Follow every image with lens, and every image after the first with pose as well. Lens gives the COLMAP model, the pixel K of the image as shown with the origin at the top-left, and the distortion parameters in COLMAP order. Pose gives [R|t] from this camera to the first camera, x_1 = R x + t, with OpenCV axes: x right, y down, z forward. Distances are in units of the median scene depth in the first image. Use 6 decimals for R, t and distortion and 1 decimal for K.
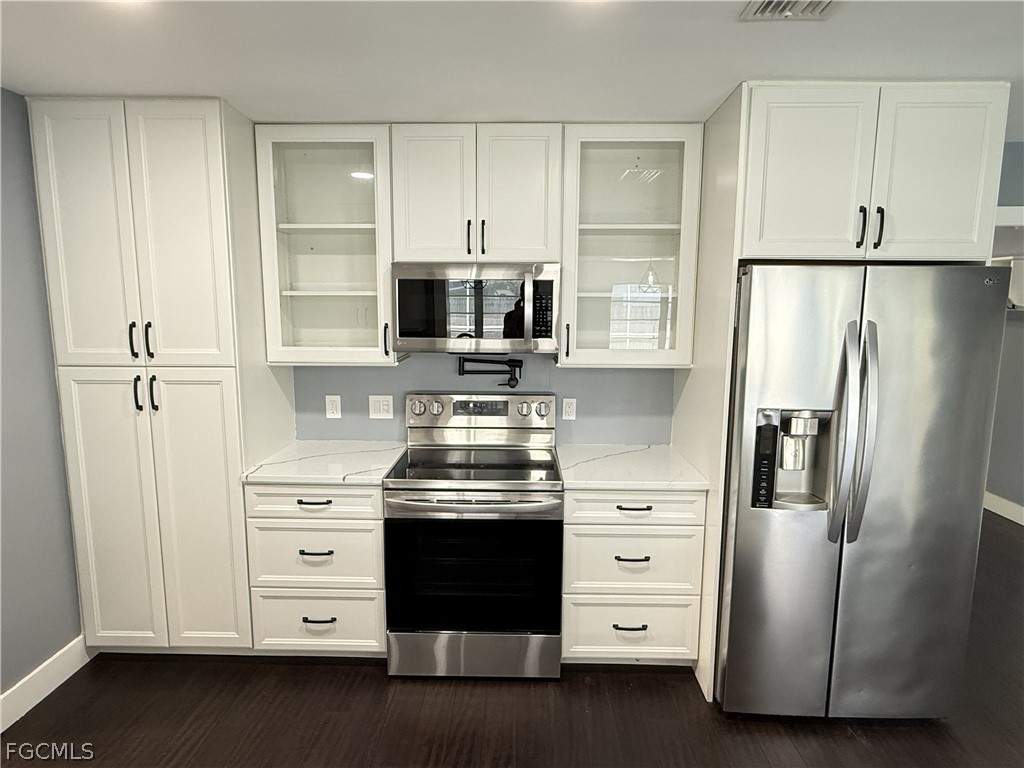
lens RADIAL K [[599.0, 0, 512.0], [0, 599.0, 384.0], [0, 0, 1]] dist [0.002065, 0.000009]
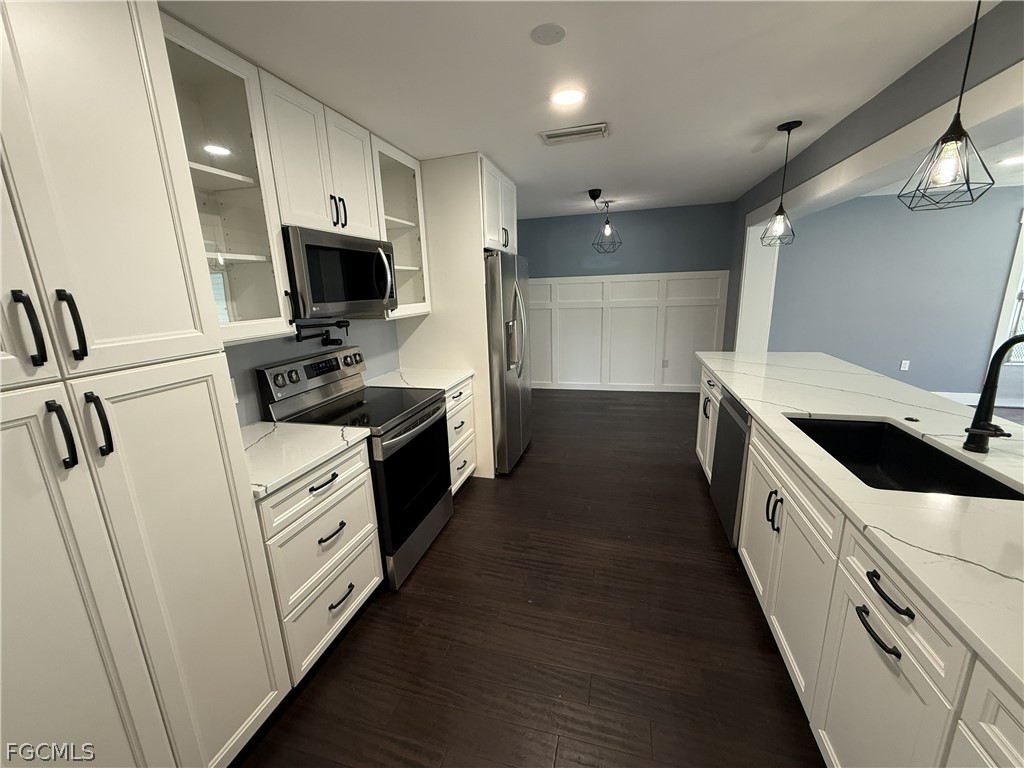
lens RADIAL K [[408.8, 0, 512.0], [0, 408.8, 384.0], [0, 0, 1]] dist [0.001775, 0.000252]
pose [[0.229268, -0.237845, 0.943857, -0.819410], [0.168982, 0.964687, 0.202048, -0.030361], [-0.958583, 0.113172, 0.261364, 0.525781]]
